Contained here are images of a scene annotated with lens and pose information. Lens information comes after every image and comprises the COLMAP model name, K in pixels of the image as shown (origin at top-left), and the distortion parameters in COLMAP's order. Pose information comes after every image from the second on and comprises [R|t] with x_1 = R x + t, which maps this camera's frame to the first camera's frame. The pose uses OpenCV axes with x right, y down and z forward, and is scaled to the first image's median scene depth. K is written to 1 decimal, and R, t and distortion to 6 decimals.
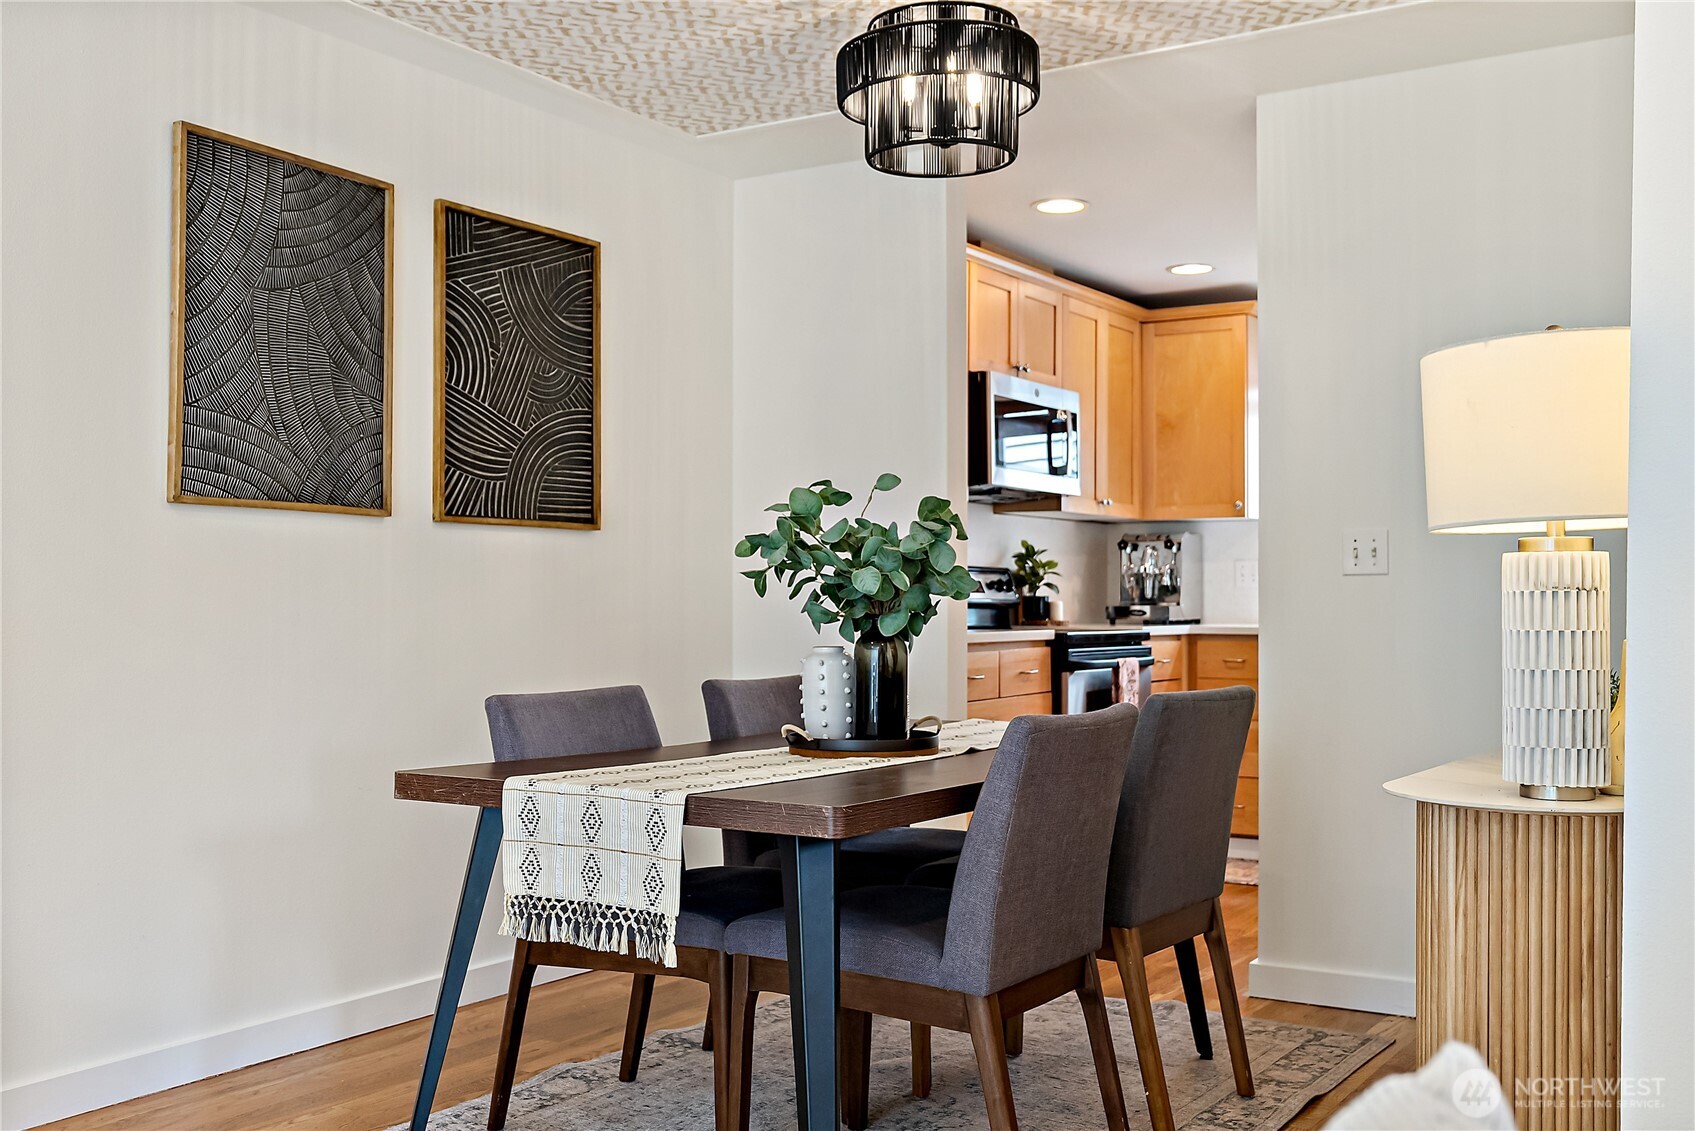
lens RADIAL K [[1681.1, 0, 844.0], [0, 1681.1, 576.2], [0, 0, 1]] dist [0.002356, 0.000000]
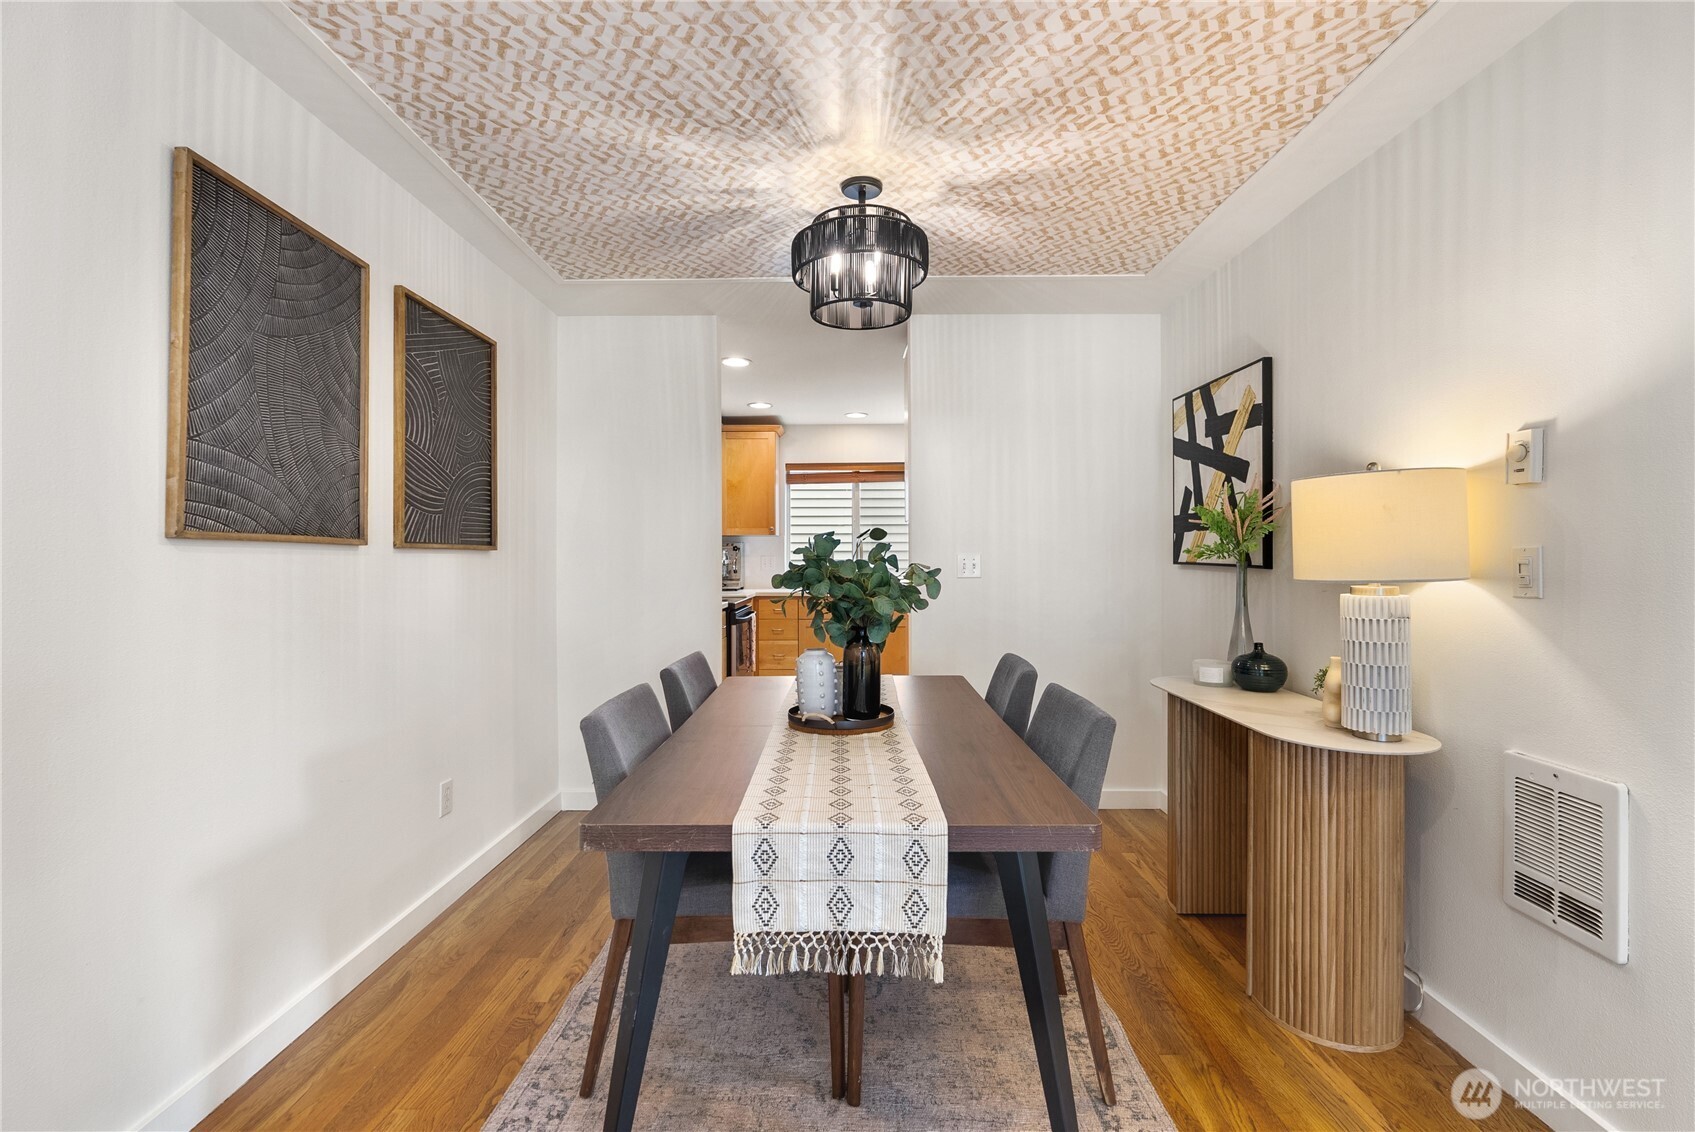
lens RADIAL K [[744.3, 0, 845.3], [0, 744.3, 551.1], [0, 0, 1]] dist [-0.004826, 0.000393]
pose [[0.850787, 0.002551, 0.525504, -0.294180], [-0.004770, 0.999985, 0.002869, -0.039150], [-0.525488, -0.004948, 0.850786, 0.432703]]
